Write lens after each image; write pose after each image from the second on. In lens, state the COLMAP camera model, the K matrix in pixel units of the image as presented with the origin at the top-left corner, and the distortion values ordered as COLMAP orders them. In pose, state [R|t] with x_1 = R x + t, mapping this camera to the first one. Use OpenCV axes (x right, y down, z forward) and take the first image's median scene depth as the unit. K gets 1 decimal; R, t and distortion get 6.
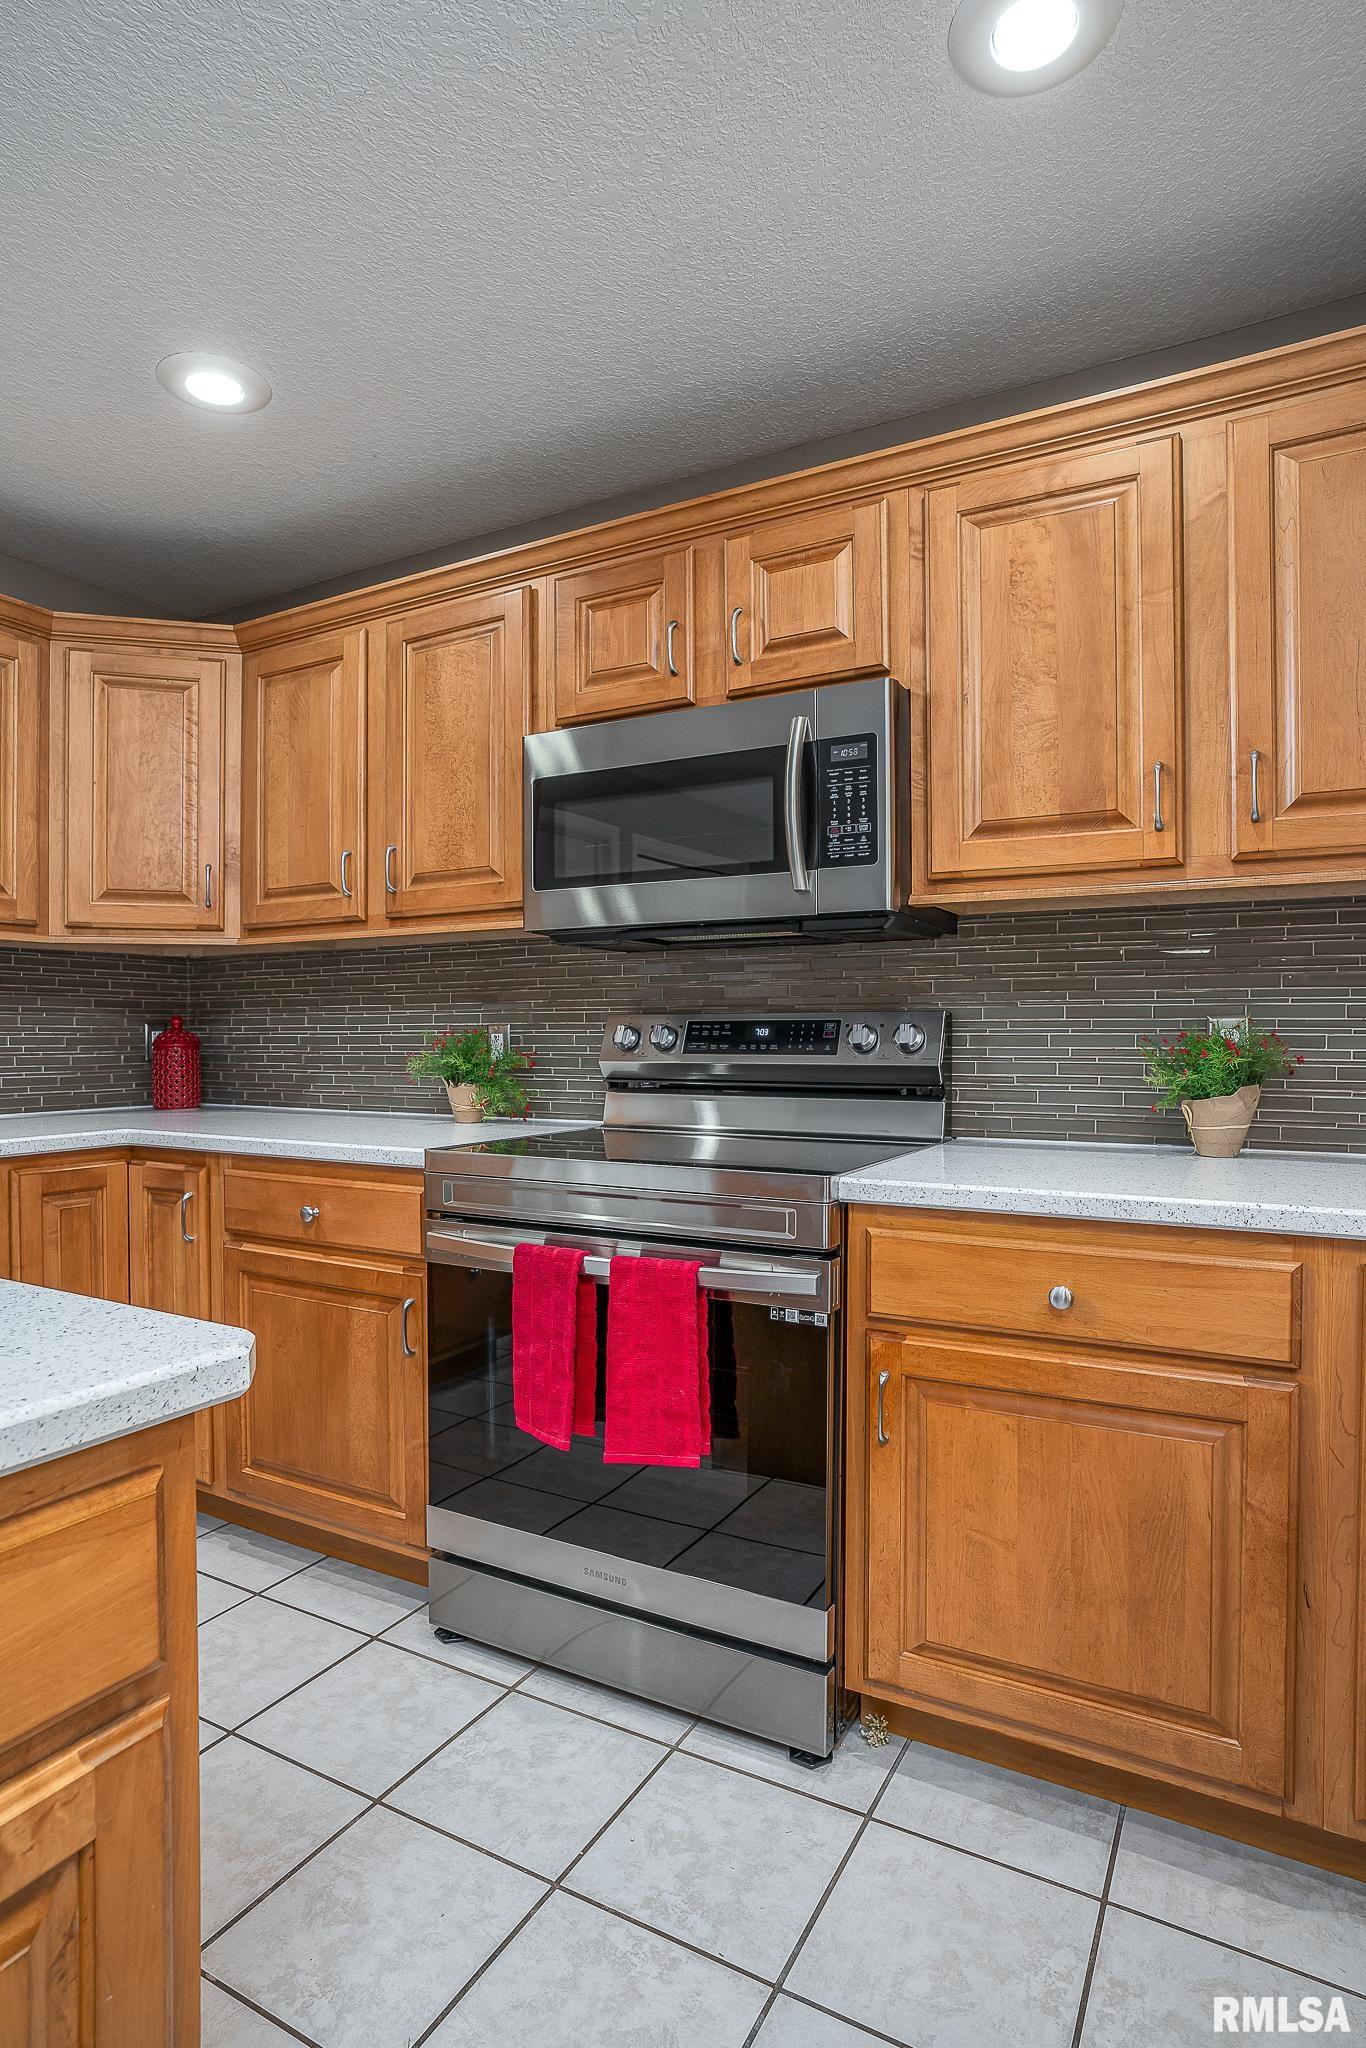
lens RADIAL K [[1055.4, 0, 667.7], [0, 1055.4, 1042.0], [0, 0, 1]] dist [-0.037223, 0.003441]
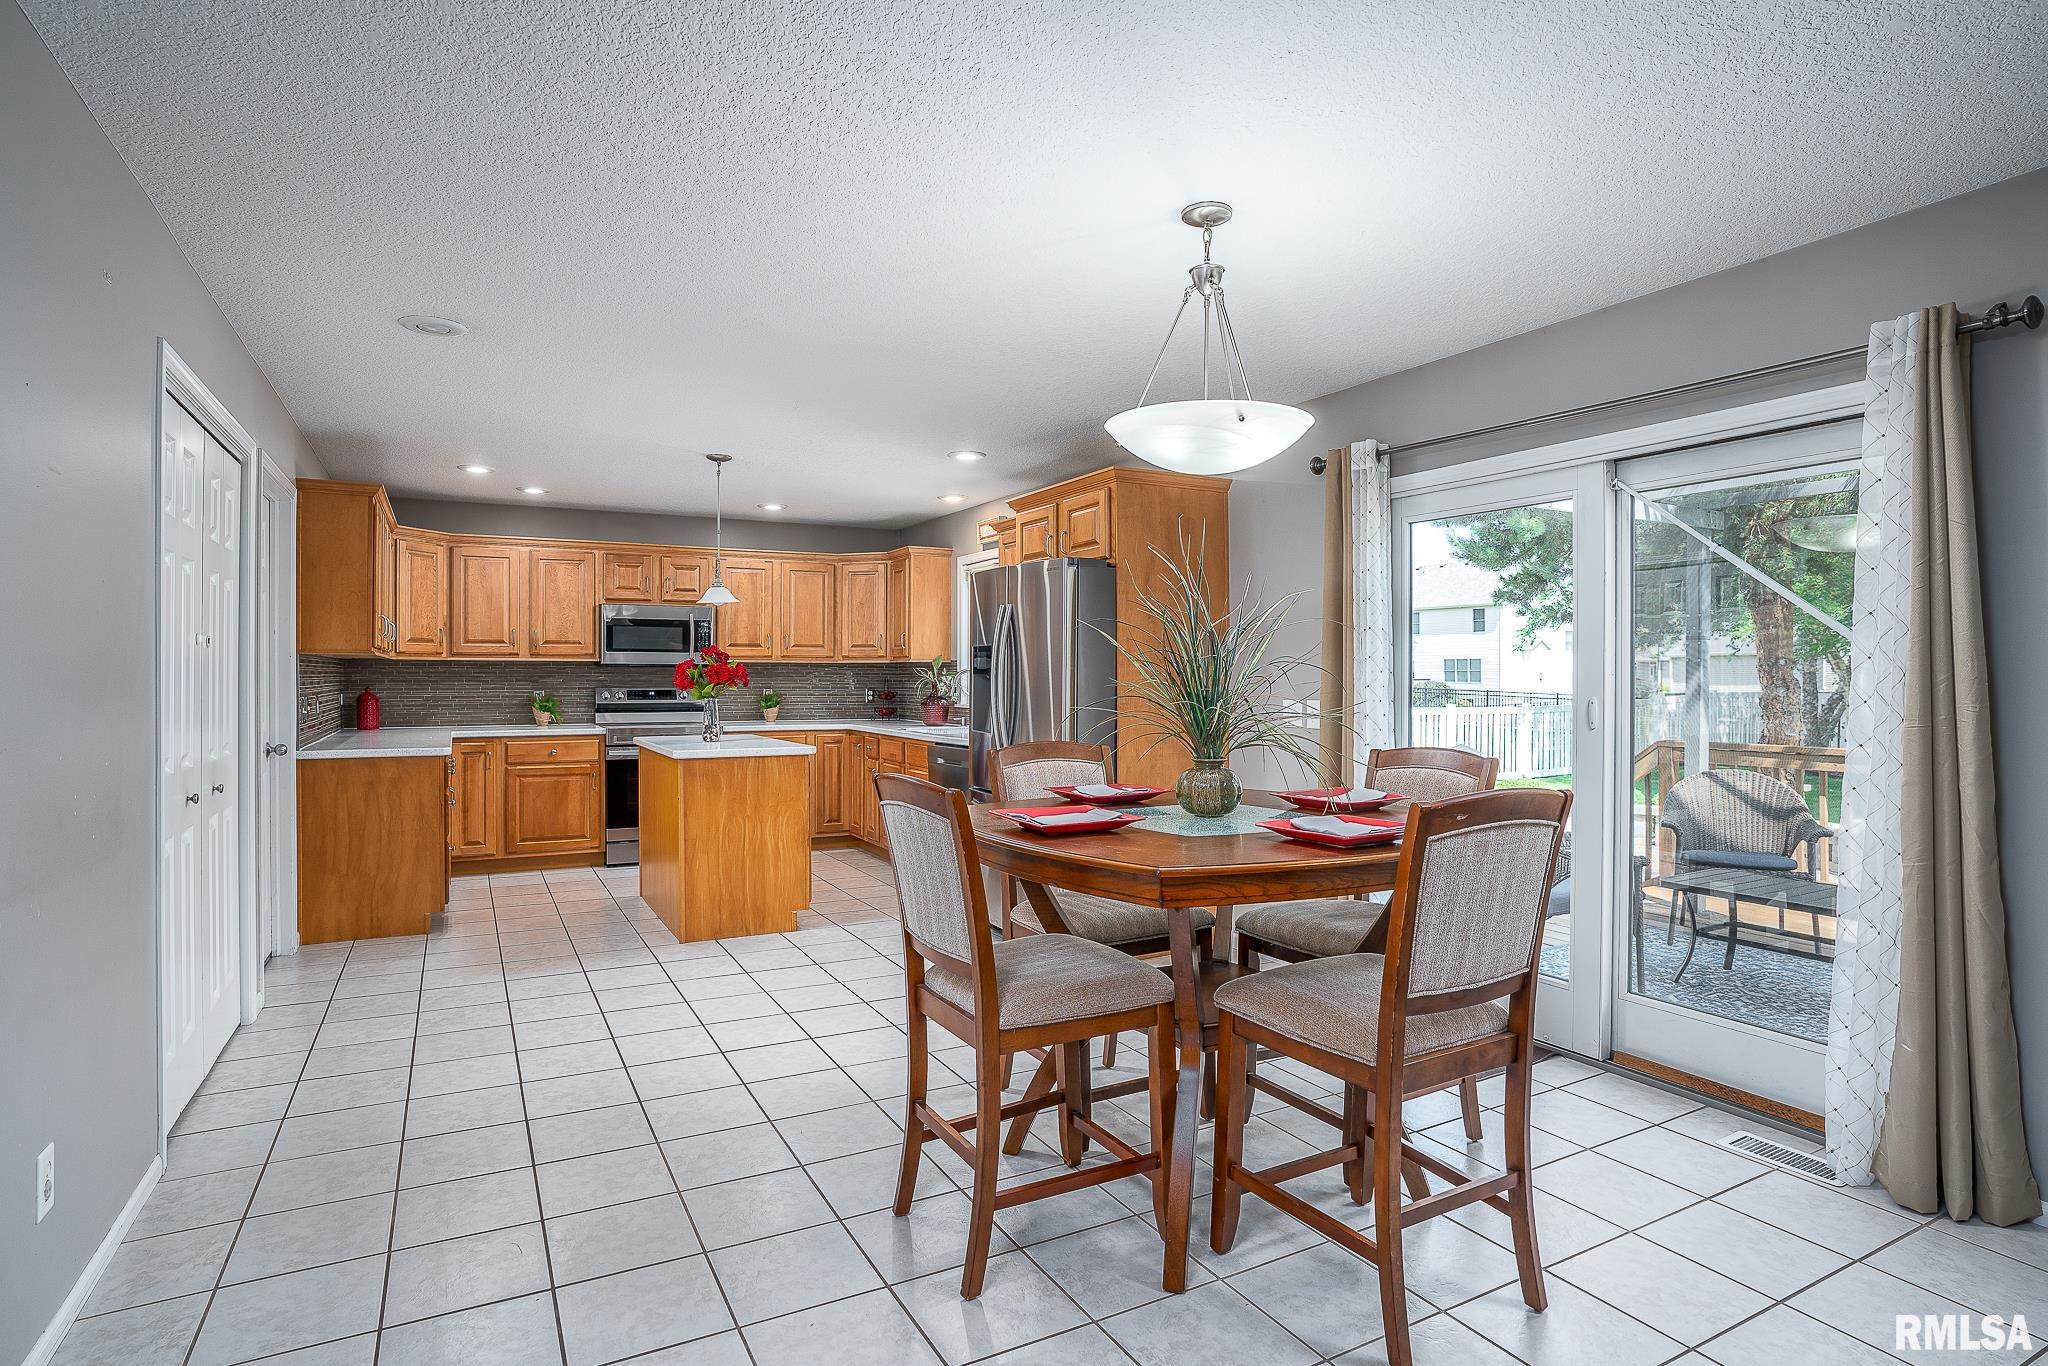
lens RADIAL K [[1055.4, 0, 1025.7], [0, 1055.4, 679.4], [0, 0, 1]] dist [-0.037223, 0.003441]
pose [[0.502312, 0.000554, 0.864686, -2.813341], [0.002803, 0.999993, -0.002269, -0.054910], [-0.864682, 0.003563, 0.502307, -2.180293]]
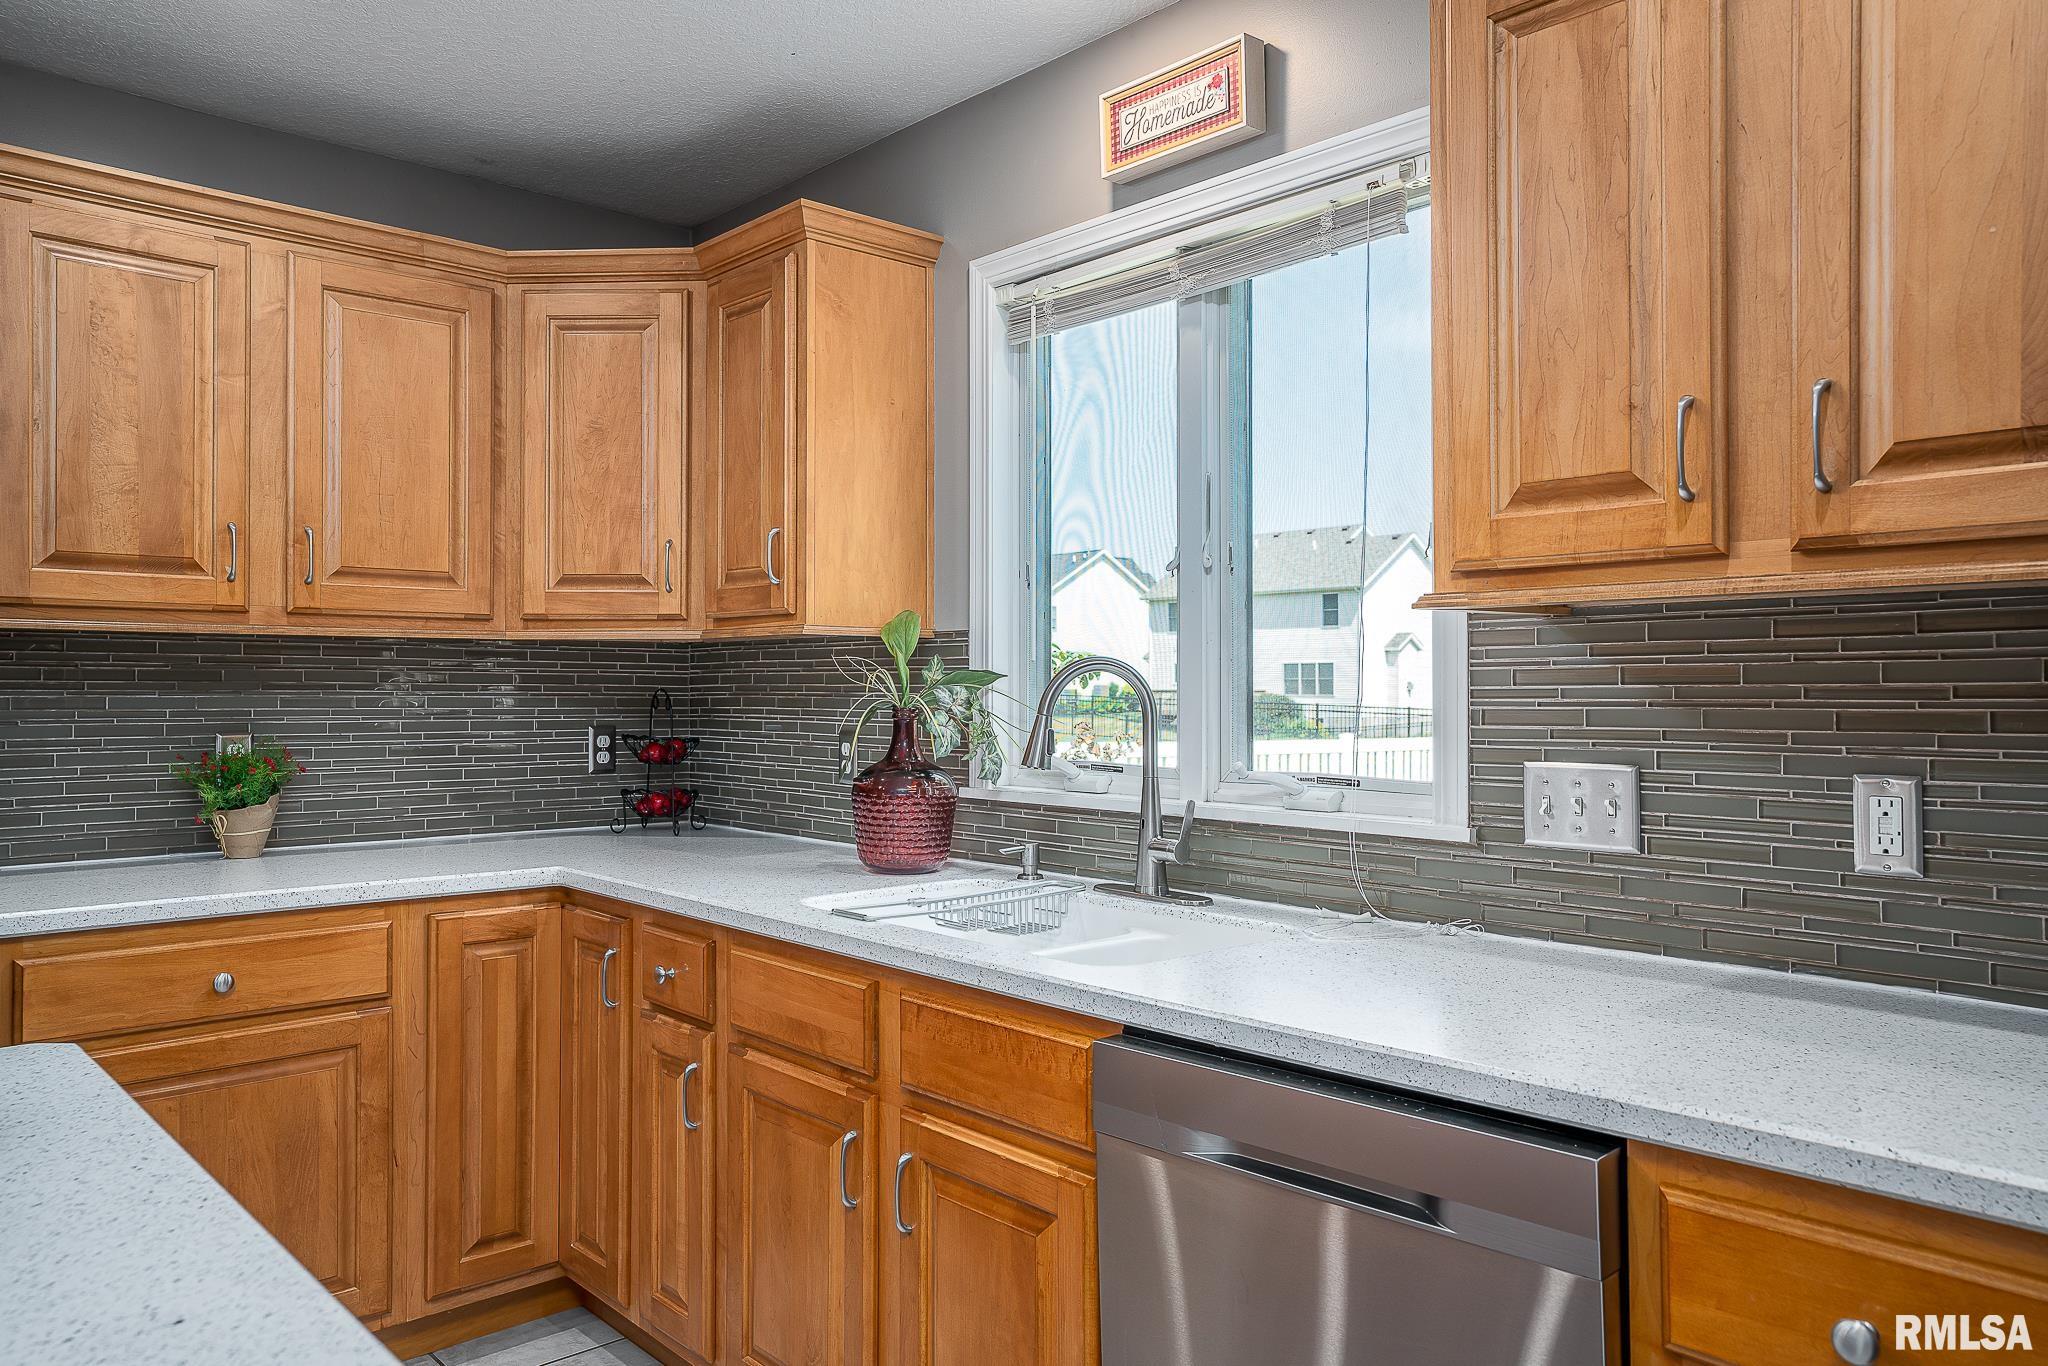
lens RADIAL K [[1484.7, 0, 1013.2], [0, 1484.7, 676.2], [0, 0, 1]] dist [0.003296, 0.003428]
pose [[0.301505, 0.009945, 0.953413, -0.813106], [0.005033, 0.999915, -0.012022, -0.069336], [-0.953451, 0.008423, 0.301429, -0.318709]]
